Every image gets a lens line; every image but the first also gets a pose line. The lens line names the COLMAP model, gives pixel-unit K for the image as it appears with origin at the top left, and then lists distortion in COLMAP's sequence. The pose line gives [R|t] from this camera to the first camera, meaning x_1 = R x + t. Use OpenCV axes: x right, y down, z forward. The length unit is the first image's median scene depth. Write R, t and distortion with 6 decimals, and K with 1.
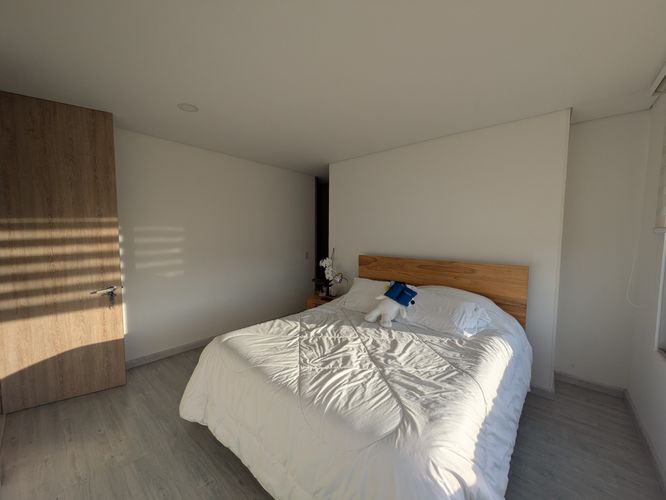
lens RADIAL K [[264.0, 0, 334.5], [0, 264.0, 253.1], [0, 0, 1]] dist [-0.001092, 0.000398]
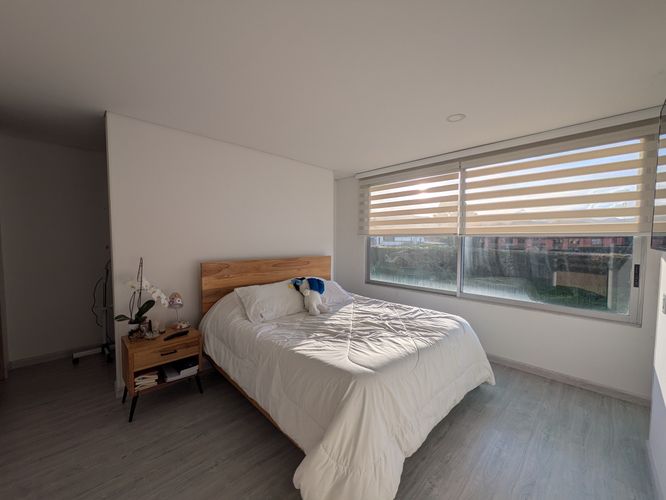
lens RADIAL K [[264.0, 0, 334.5], [0, 264.0, 253.1], [0, 0, 1]] dist [-0.001092, 0.000398]
pose [[0.081664, -0.059204, 0.994900, -1.084889], [0.070599, 0.996070, 0.053478, -0.063265], [-0.994156, 0.065872, 0.085523, 0.917692]]
